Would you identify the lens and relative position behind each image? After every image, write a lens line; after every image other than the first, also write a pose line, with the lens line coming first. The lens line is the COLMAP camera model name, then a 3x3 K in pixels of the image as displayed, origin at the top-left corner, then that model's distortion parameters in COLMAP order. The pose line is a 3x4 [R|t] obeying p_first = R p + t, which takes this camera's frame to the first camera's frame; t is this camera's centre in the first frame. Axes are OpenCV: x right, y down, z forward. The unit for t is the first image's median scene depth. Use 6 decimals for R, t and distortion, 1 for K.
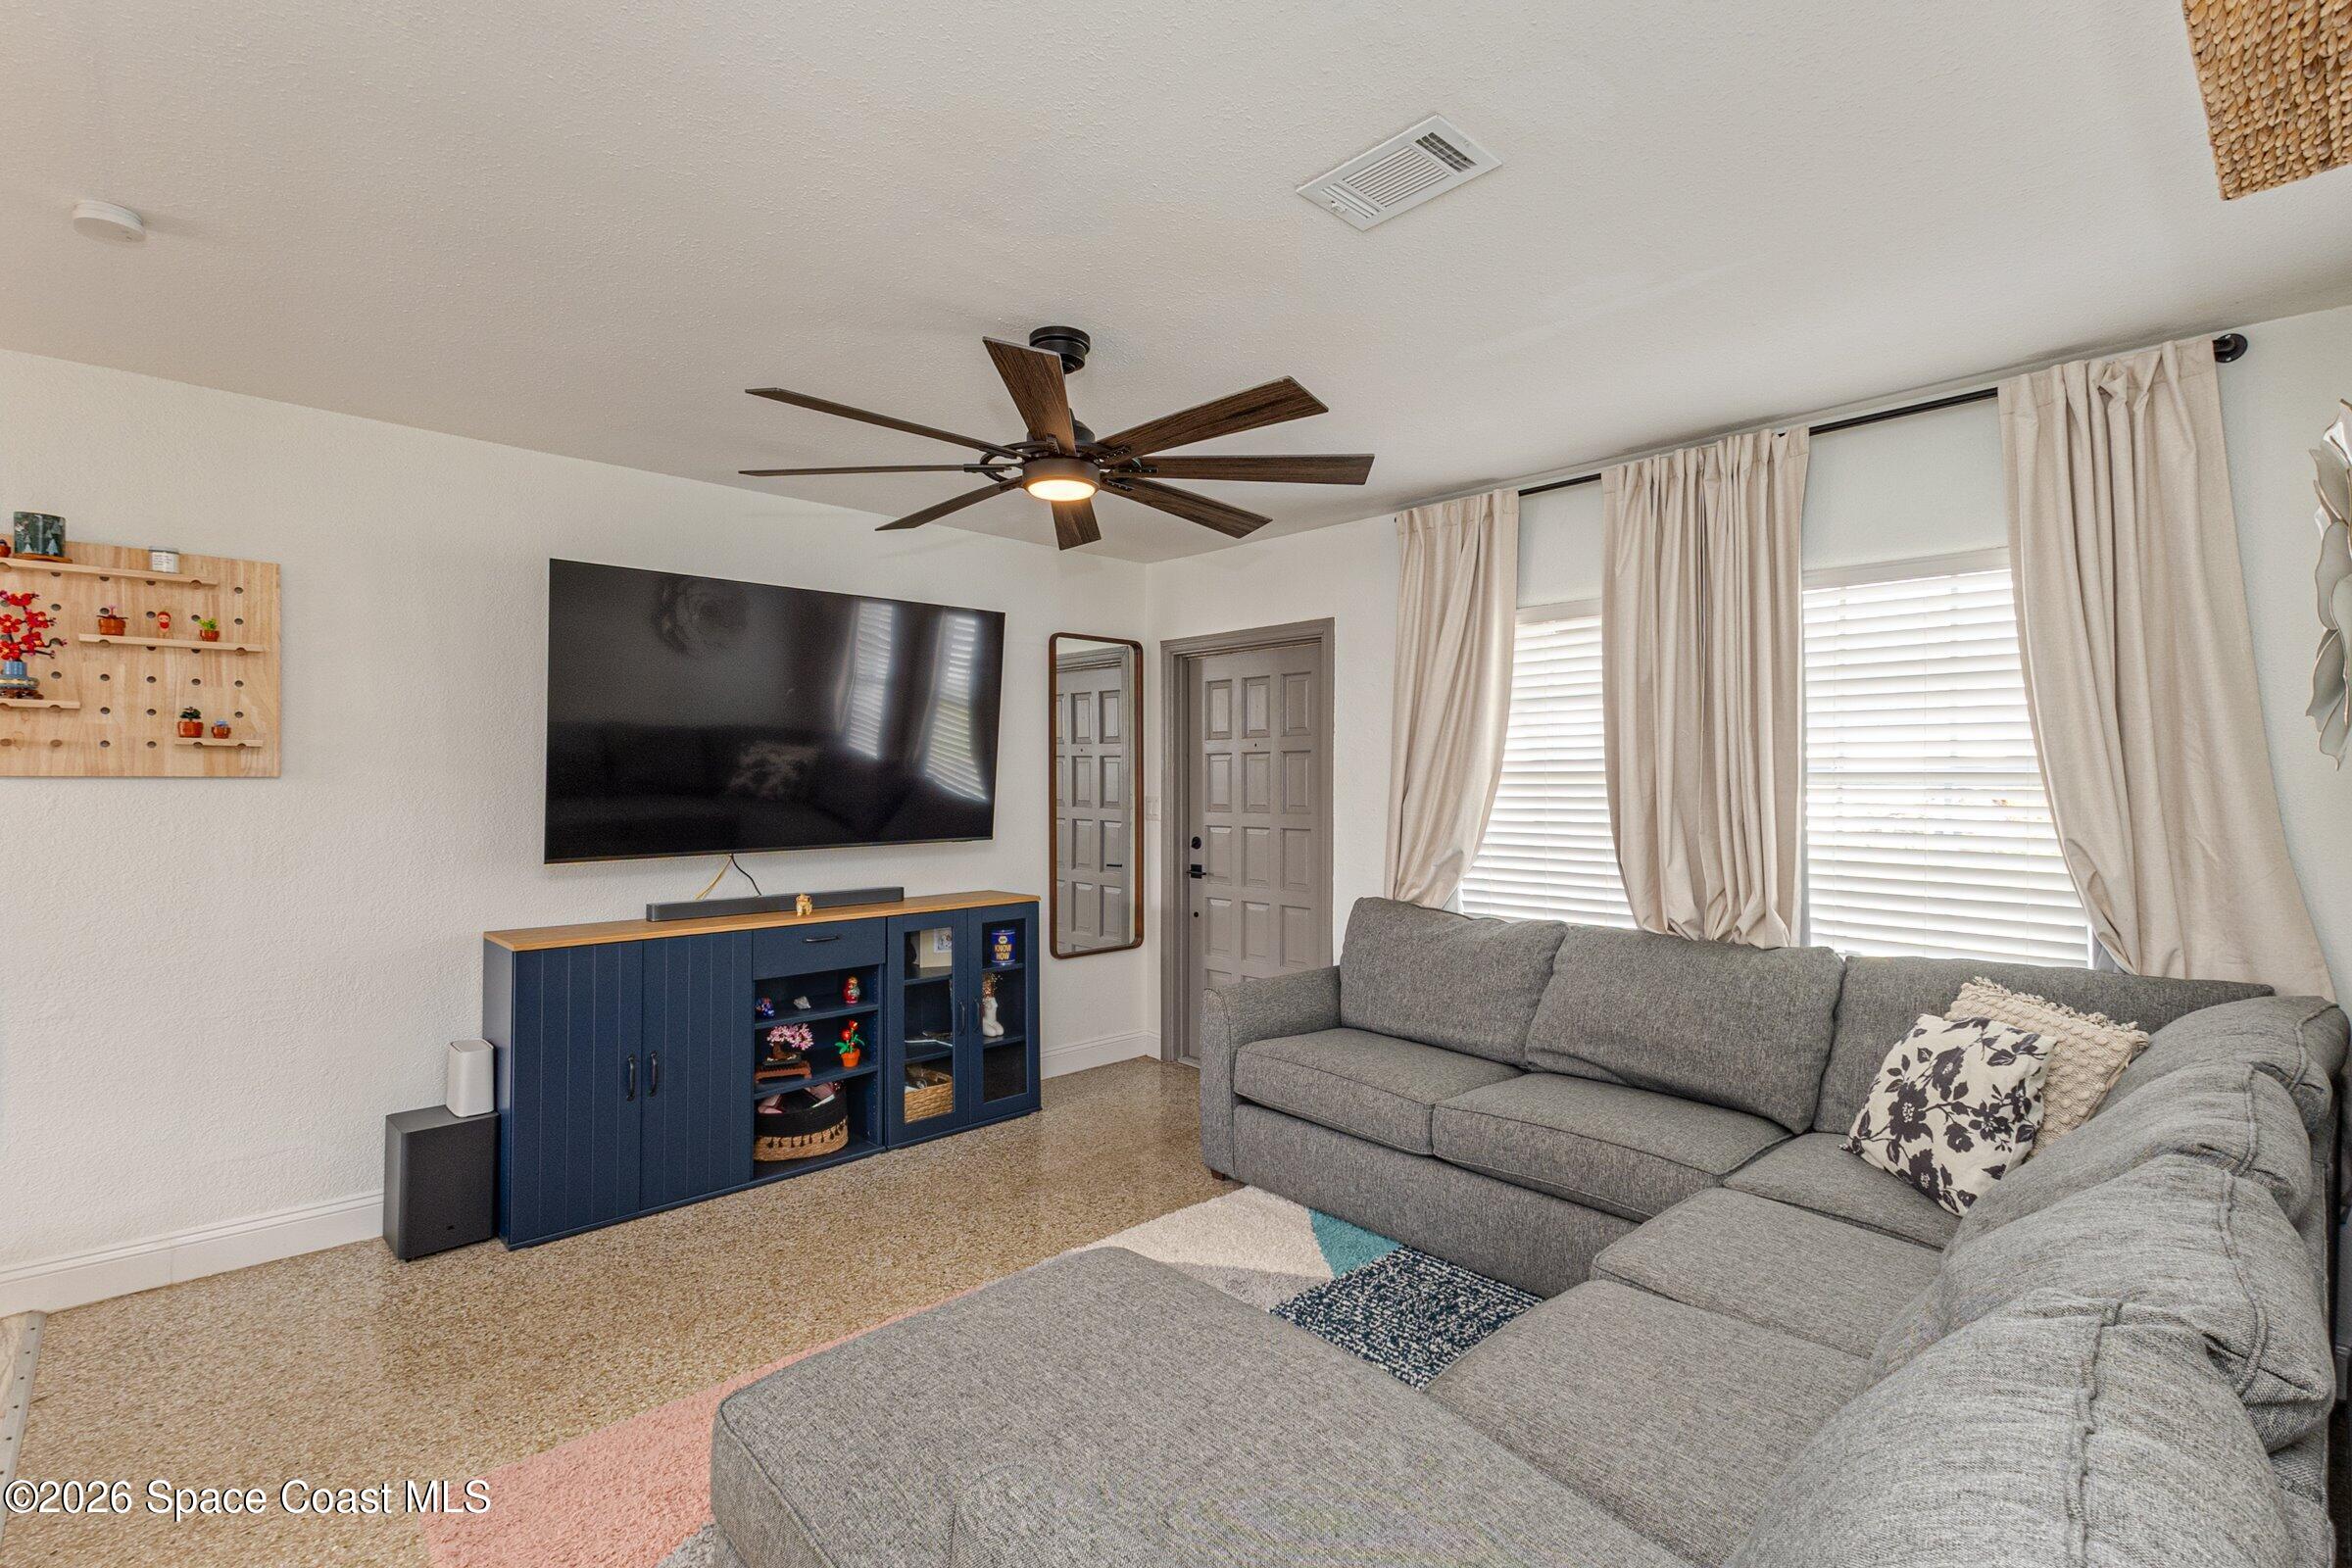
lens RADIAL K [[1064.6, 0, 1183.0], [0, 1064.6, 782.8], [0, 0, 1]] dist [0.014632, -0.000328]
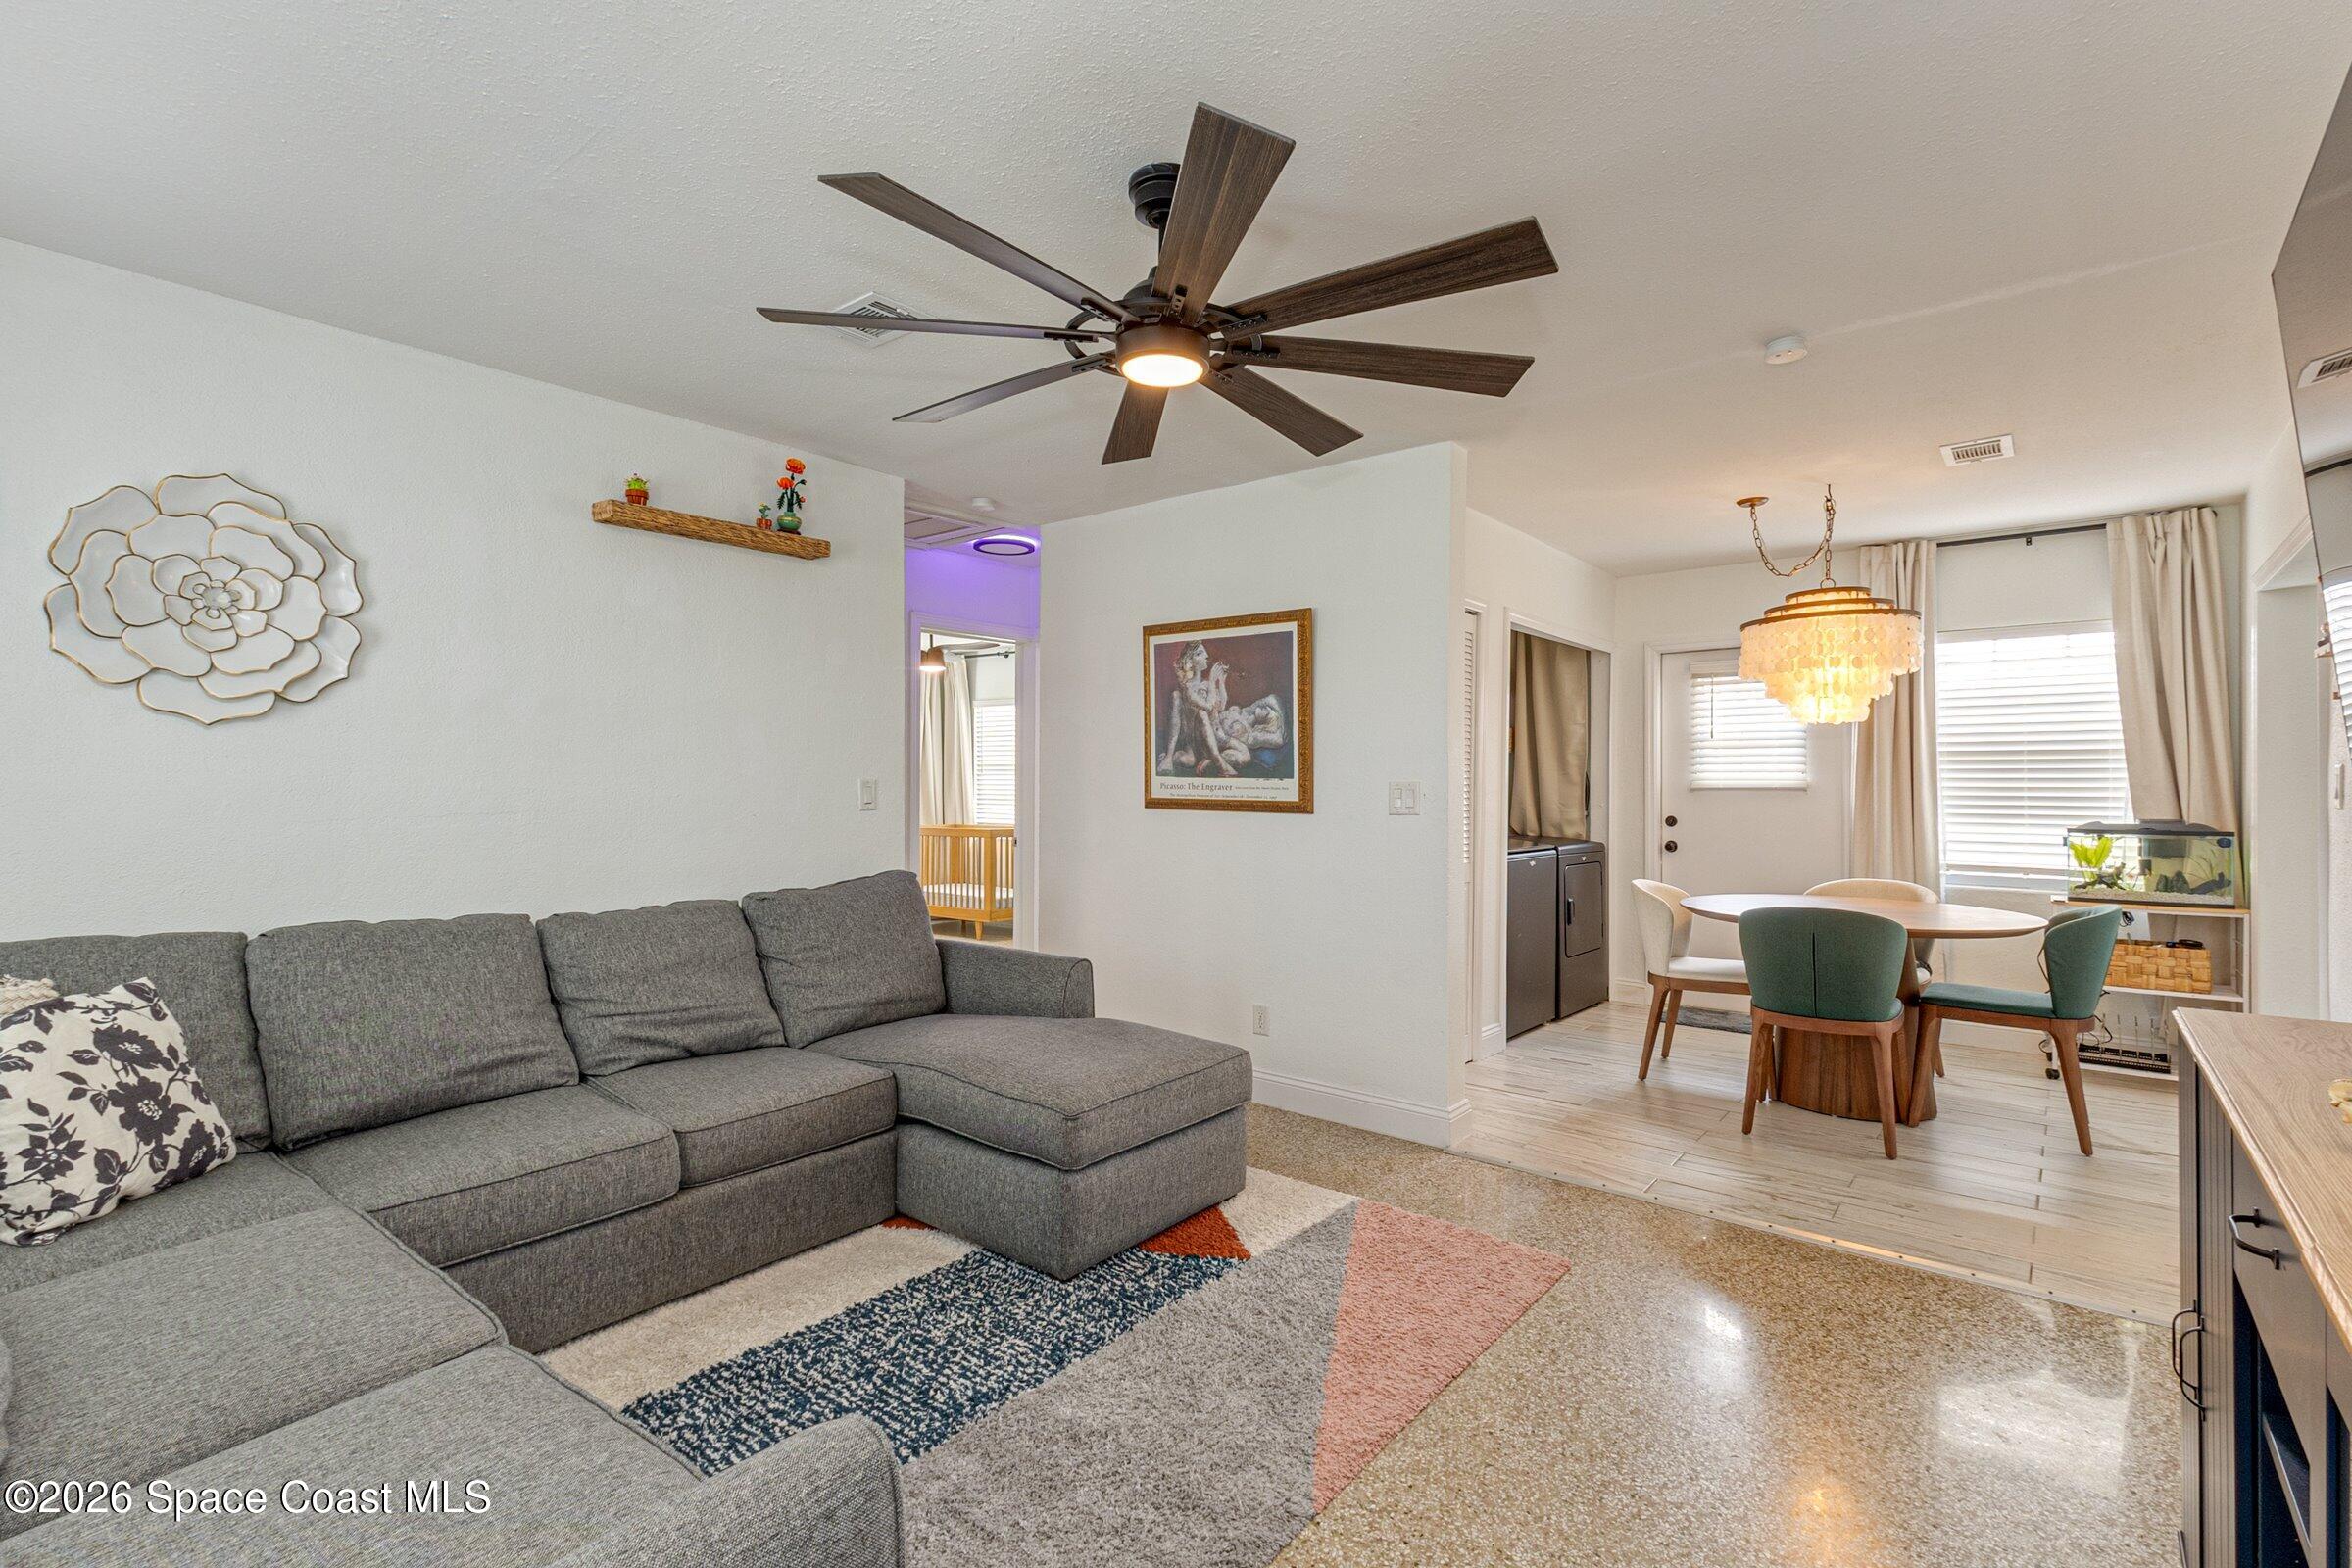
lens RADIAL K [[1064.6, 0, 1183.0], [0, 1064.6, 782.8], [0, 0, 1]] dist [0.014632, -0.000328]
pose [[-0.991364, -0.003639, -0.131087, -0.014603], [-0.003414, 0.999992, -0.001942, 0.033788], [0.131093, -0.001478, -0.991369, 1.376100]]
